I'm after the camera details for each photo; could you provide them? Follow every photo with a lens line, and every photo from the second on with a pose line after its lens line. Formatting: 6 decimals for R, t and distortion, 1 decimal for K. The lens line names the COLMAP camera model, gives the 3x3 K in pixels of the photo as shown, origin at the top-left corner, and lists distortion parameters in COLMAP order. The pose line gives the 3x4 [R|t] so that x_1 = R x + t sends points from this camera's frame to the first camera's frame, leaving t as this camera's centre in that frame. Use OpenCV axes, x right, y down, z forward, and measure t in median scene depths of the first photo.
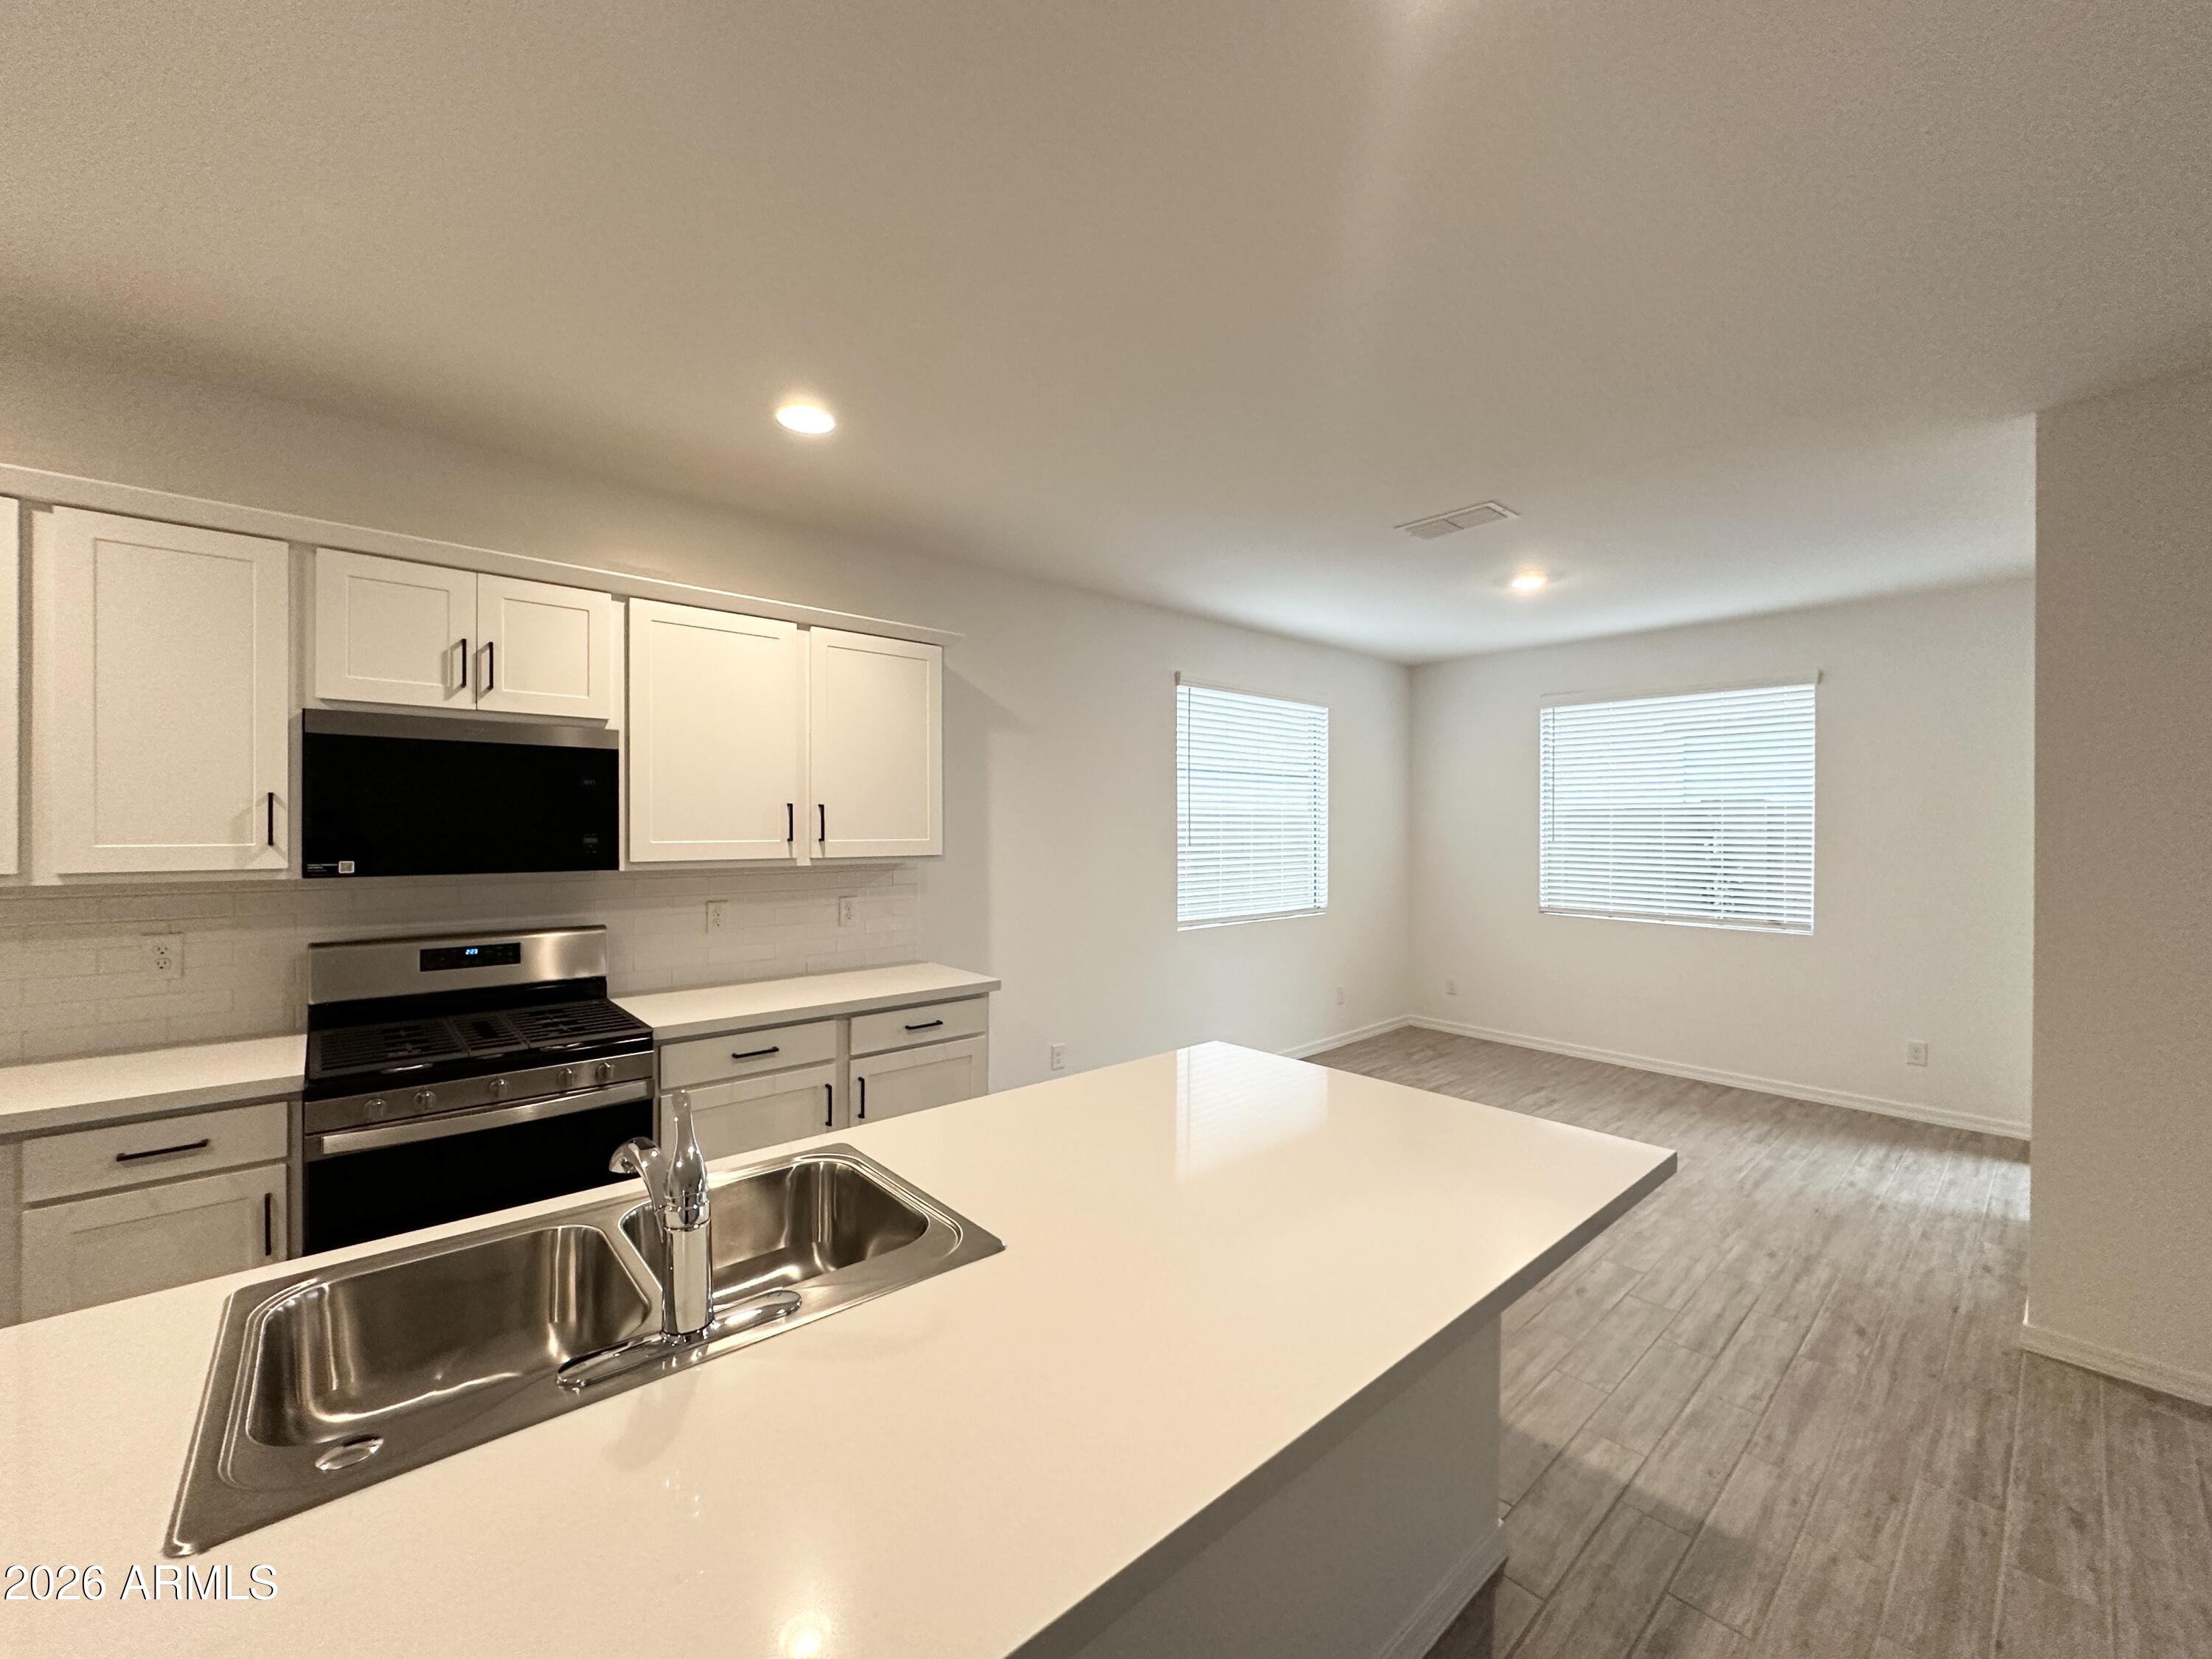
lens RADIAL K [[880.8, 0, 1107.0], [0, 880.8, 828.5], [0, 0, 1]] dist [-0.003029, 0.000161]
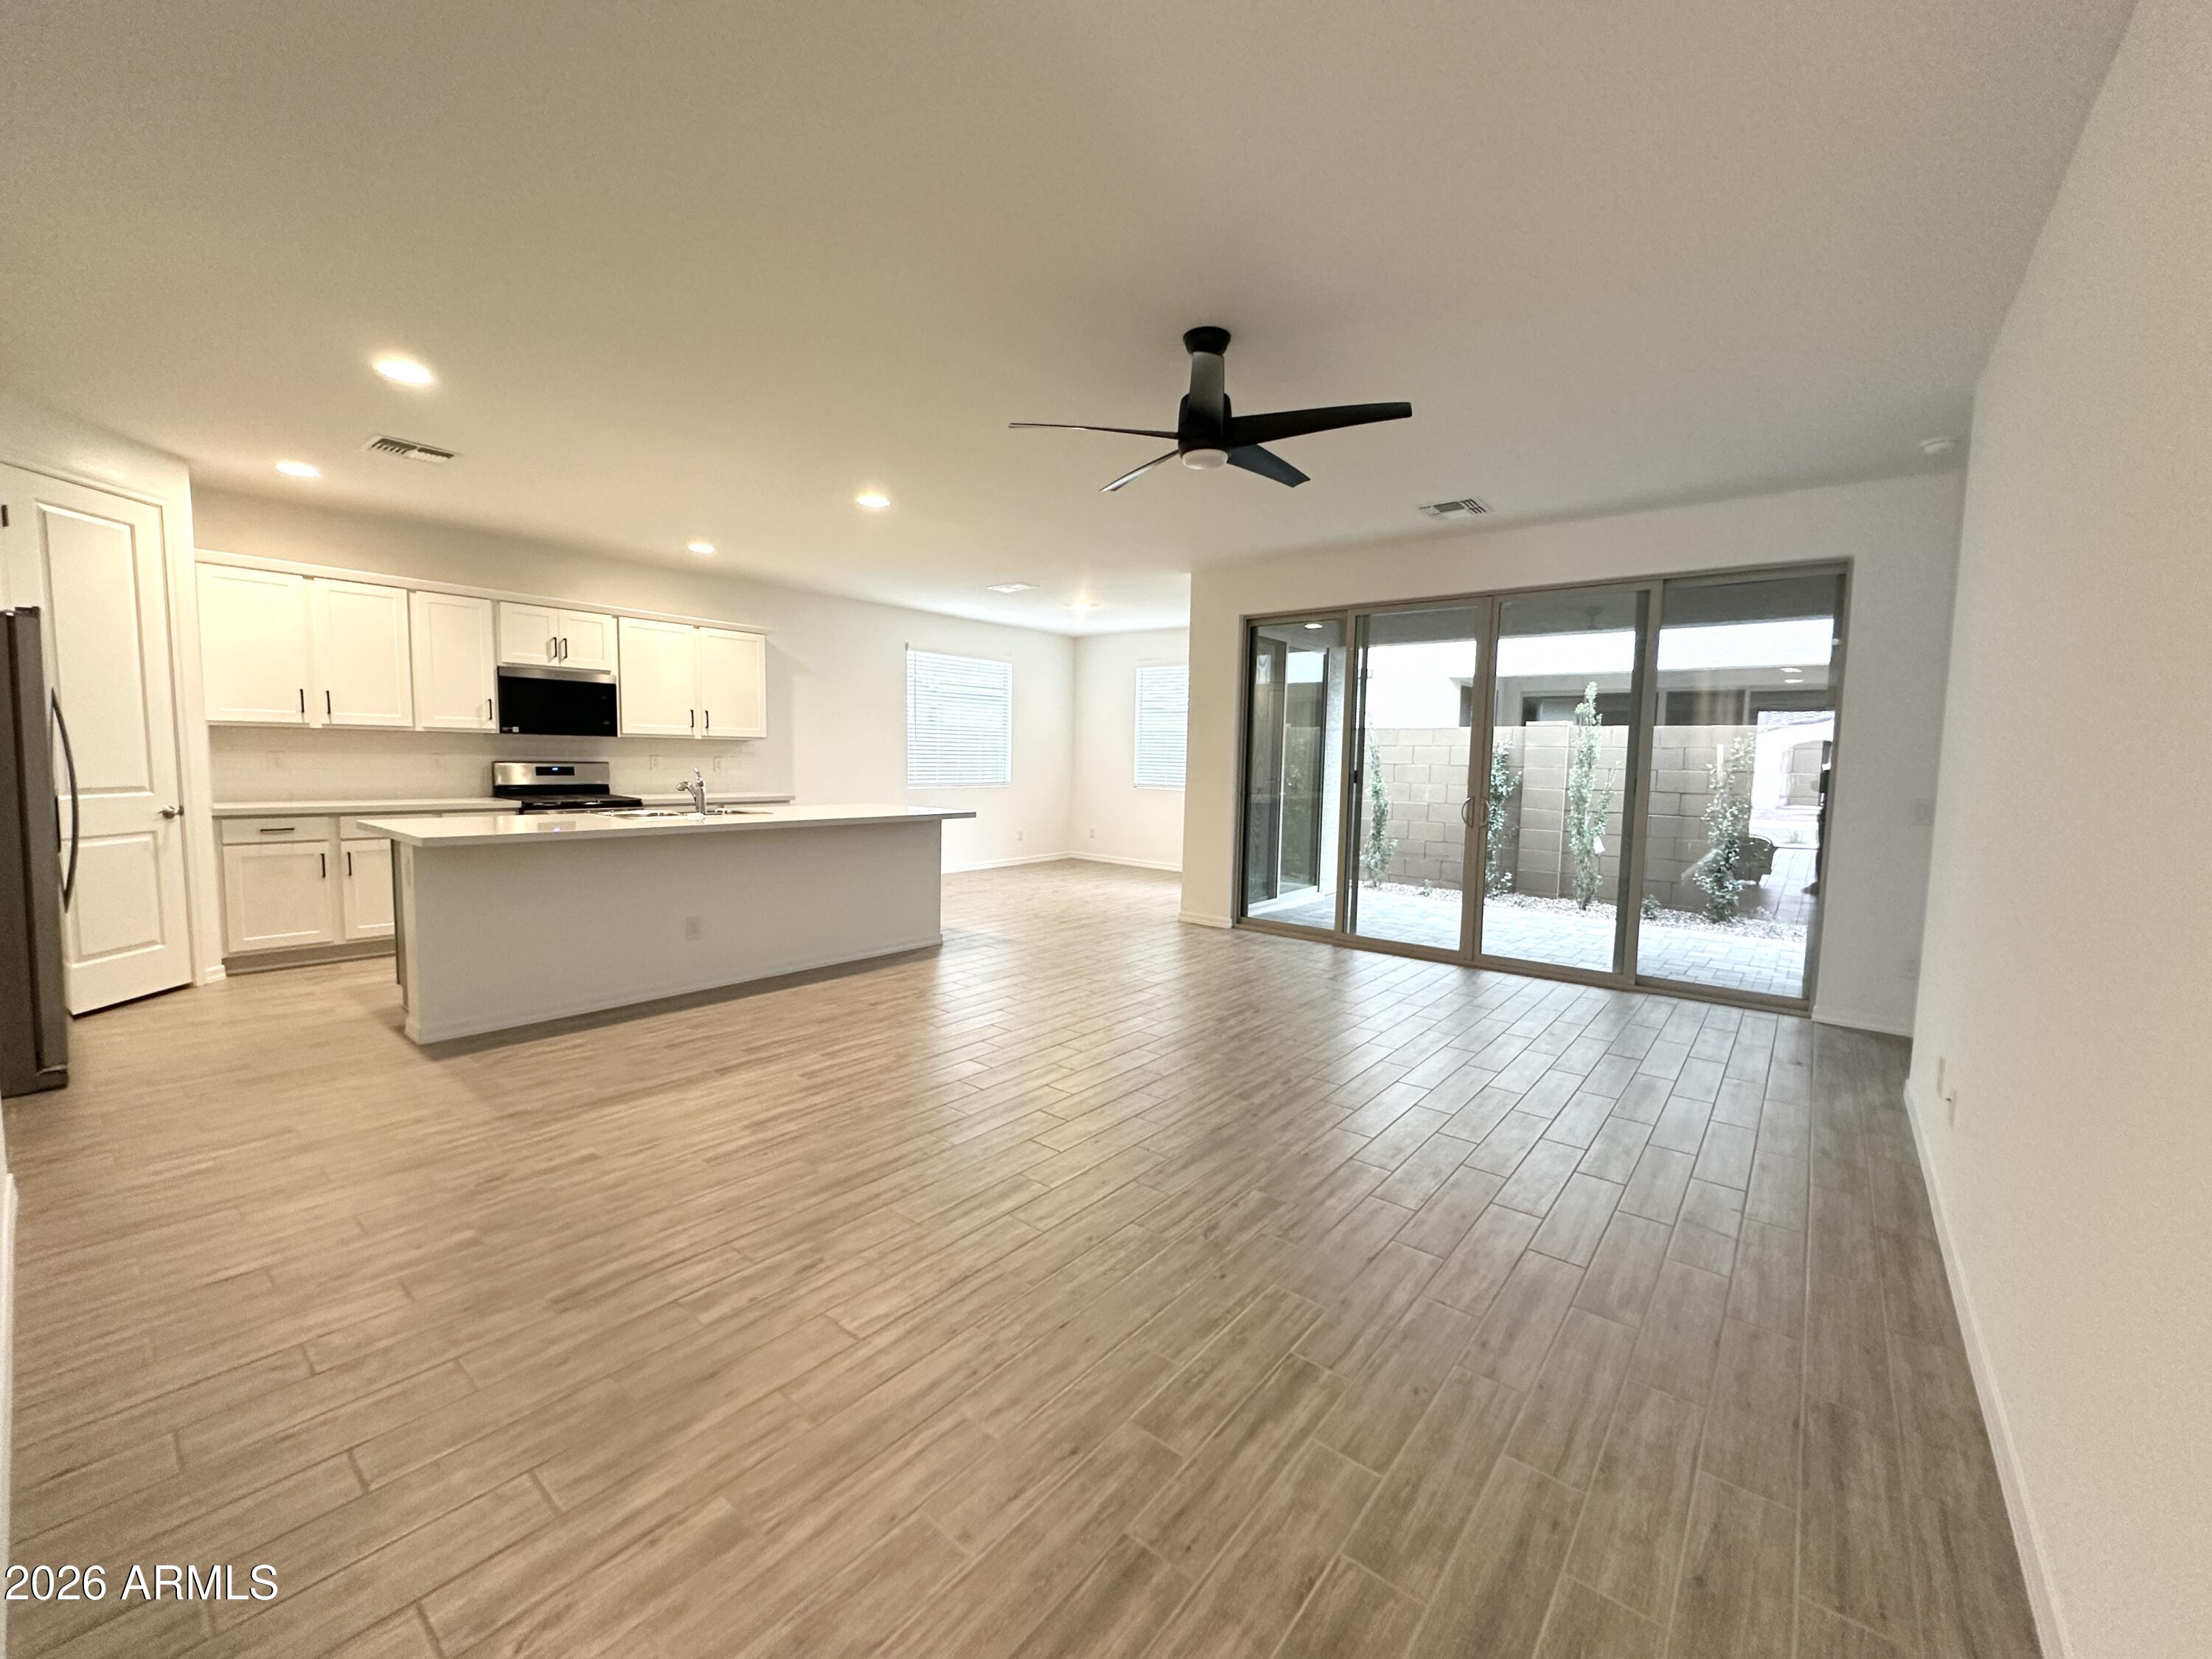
lens RADIAL K [[880.8, 0, 1100.2], [0, 880.8, 823.5], [0, 0, 1]] dist [-0.003029, 0.000161]
pose [[0.988626, 0.004901, 0.150317, 0.375340], [-0.016562, 0.996938, 0.076419, 0.082587], [-0.149483, -0.078039, 0.985680, -1.579413]]
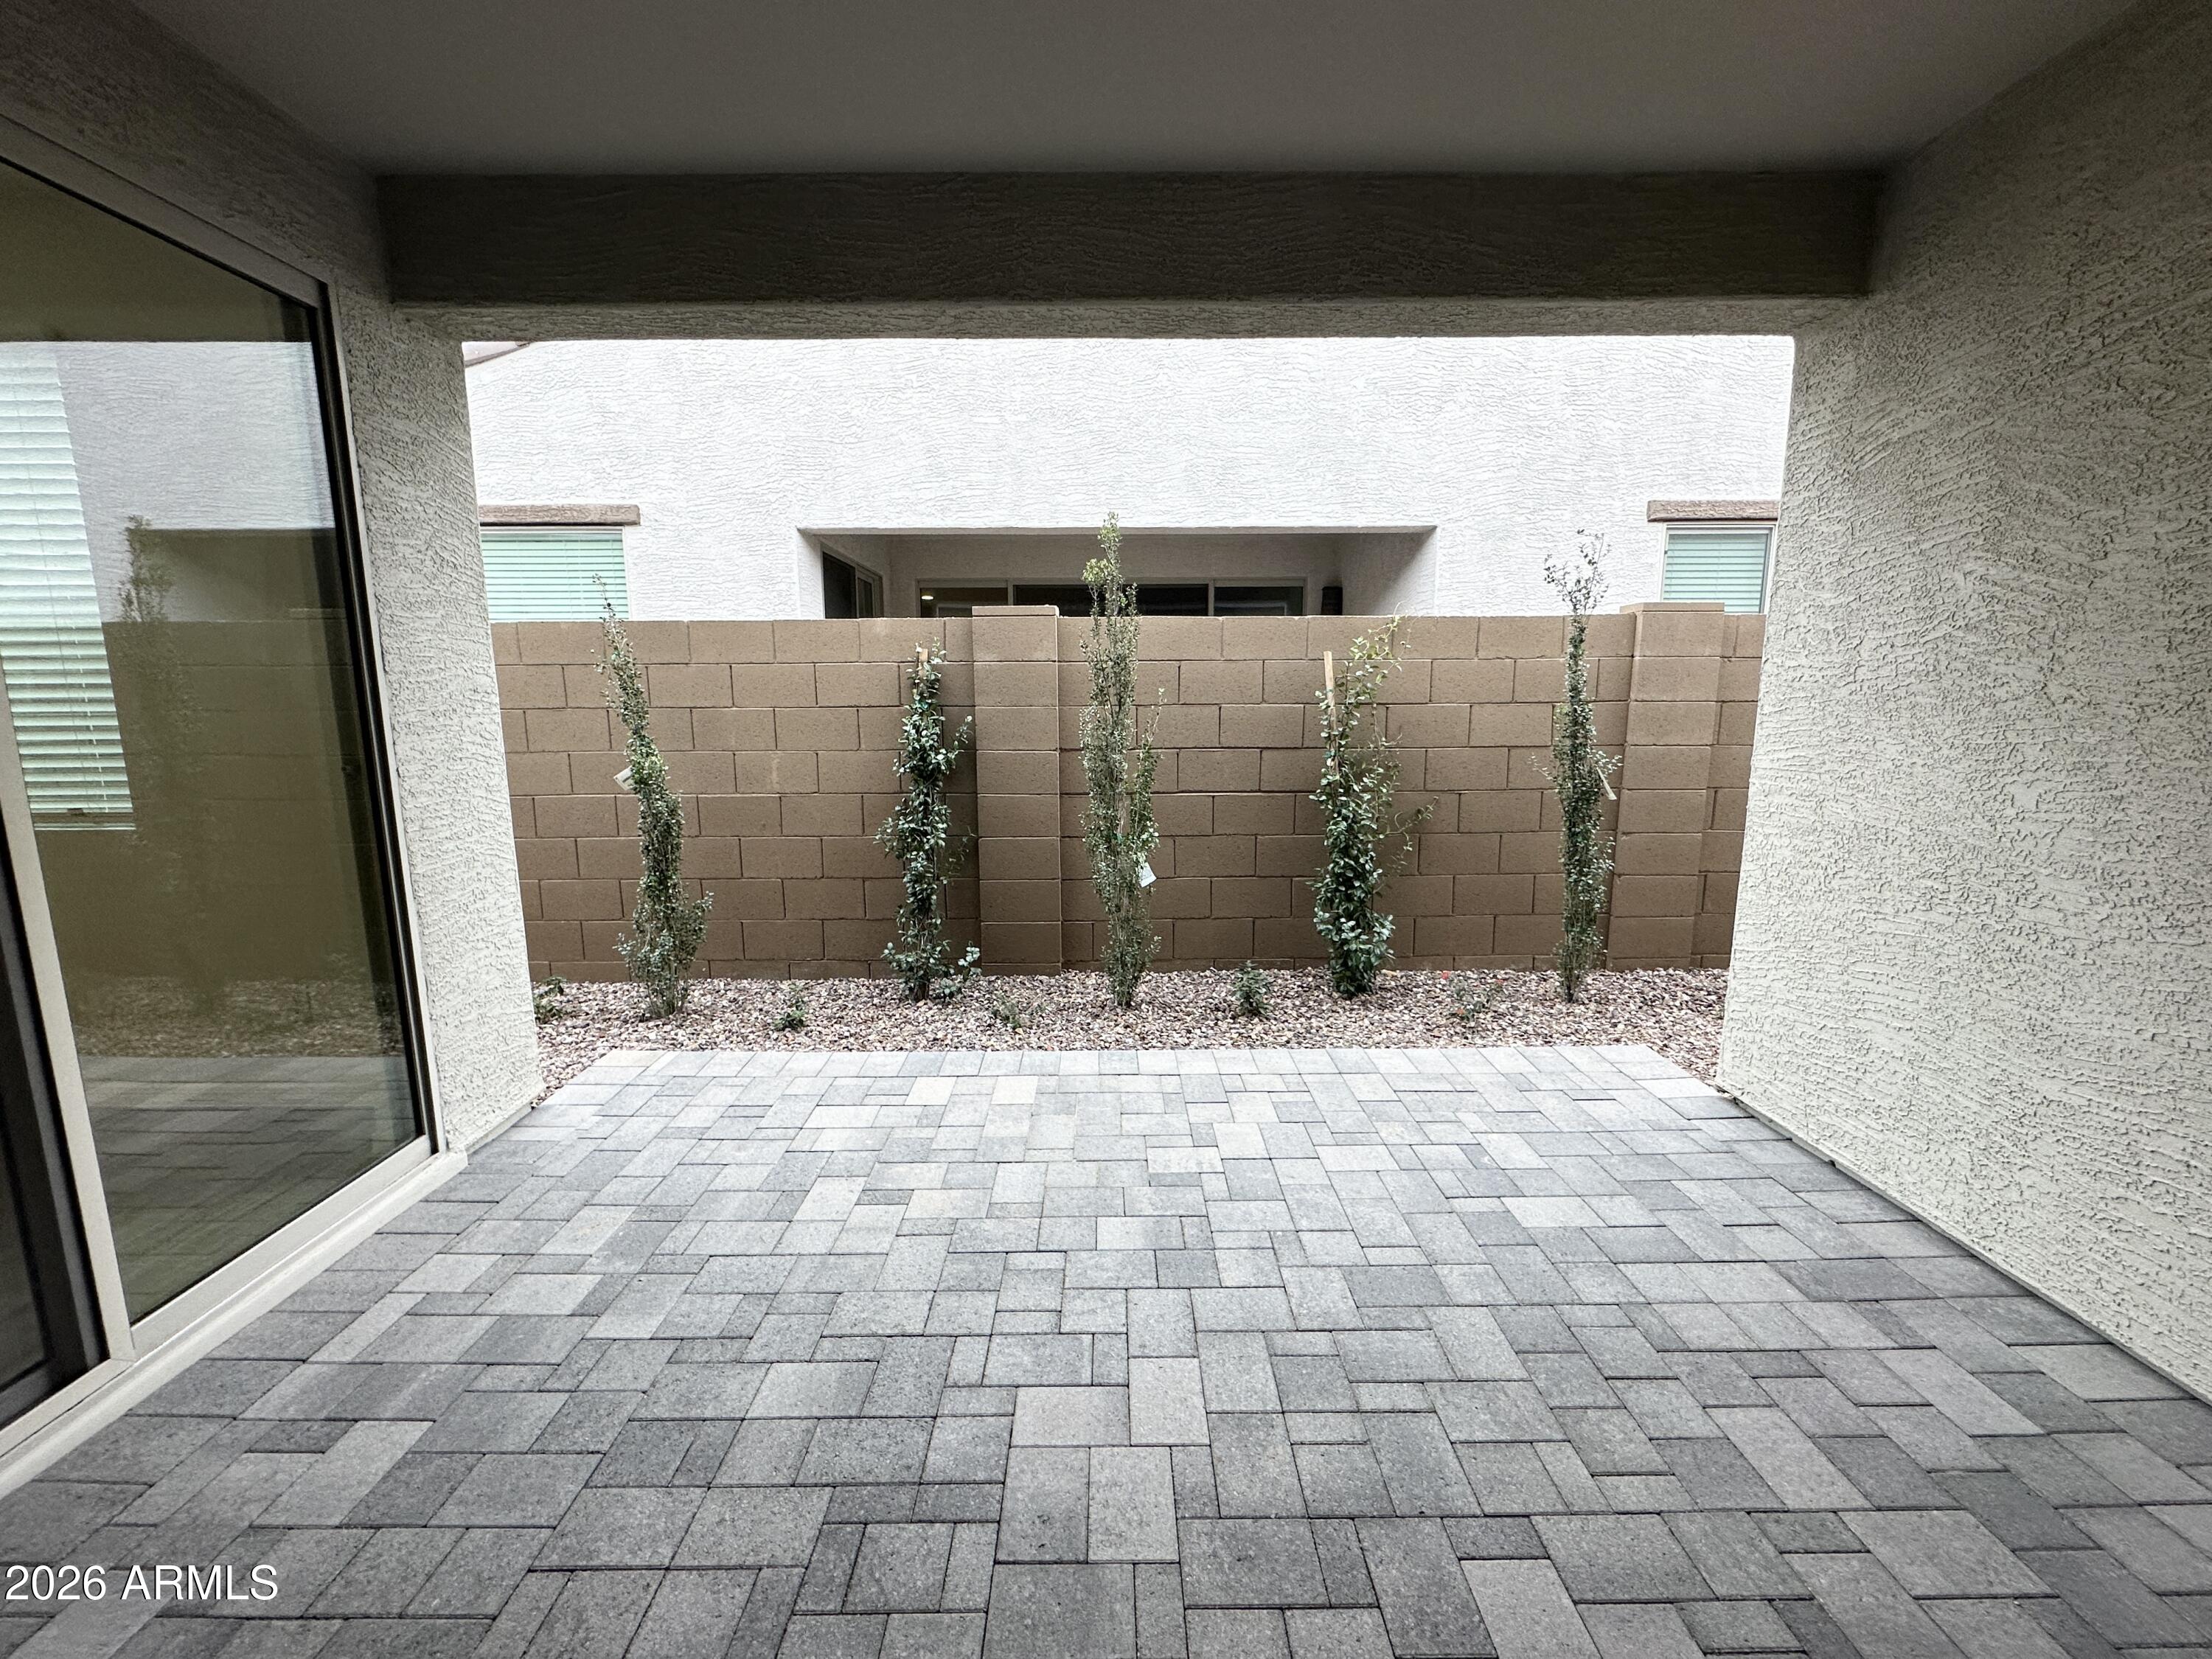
lens RADIAL K [[880.8, 0, 1111.8], [0, 880.8, 829.9], [0, 0, 1]] dist [-0.003029, 0.000161]
pose [[0.662019, -0.123549, 0.739234, 1.467780], [0.007988, 0.987427, 0.157877, 0.070232], [-0.749444, -0.098612, 0.654682, 0.297955]]
